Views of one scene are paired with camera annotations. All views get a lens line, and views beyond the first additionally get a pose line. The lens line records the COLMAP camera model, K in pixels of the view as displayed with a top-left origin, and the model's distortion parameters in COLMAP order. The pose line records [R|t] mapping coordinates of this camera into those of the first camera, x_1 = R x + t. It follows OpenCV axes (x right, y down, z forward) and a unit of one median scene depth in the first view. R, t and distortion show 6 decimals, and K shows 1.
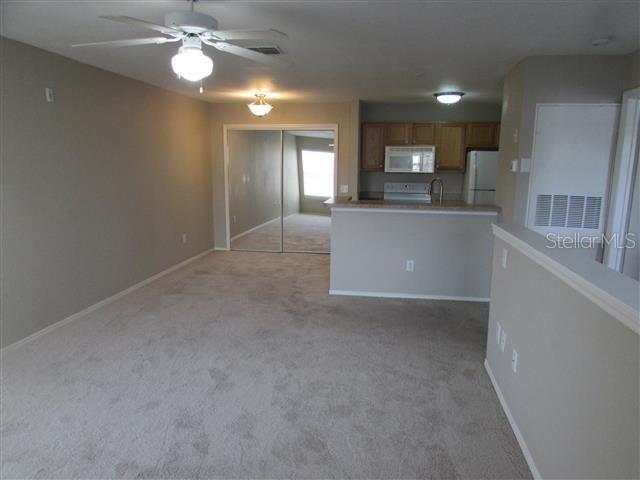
lens RADIAL K [[445.4, 0, 322.1], [0, 445.4, 244.4], [0, 0, 1]] dist [-0.086631, 0.075590]
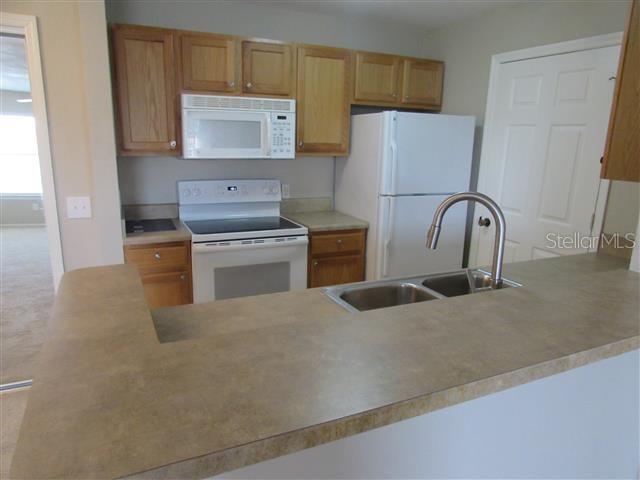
lens RADIAL K [[445.4, 0, 322.1], [0, 445.4, 244.4], [0, 0, 1]] dist [-0.086631, 0.075590]
pose [[0.826395, -0.115670, 0.551082, 0.014559], [0.084094, 0.993051, 0.082331, -0.108688], [-0.556775, -0.021695, 0.830380, 0.600075]]
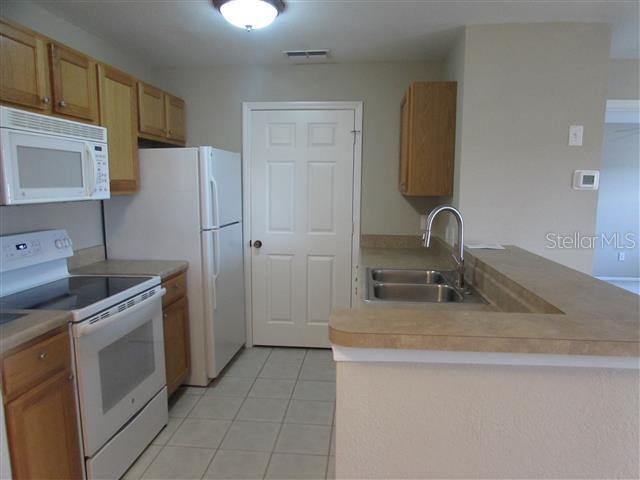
lens RADIAL K [[445.4, 0, 322.1], [0, 445.4, 244.4], [0, 0, 1]] dist [-0.086631, 0.075590]
pose [[-0.067462, -0.137100, 0.988257, -0.127921], [0.182551, 0.972097, 0.147319, -0.145570], [-0.980879, 0.190345, -0.040552, 0.843947]]
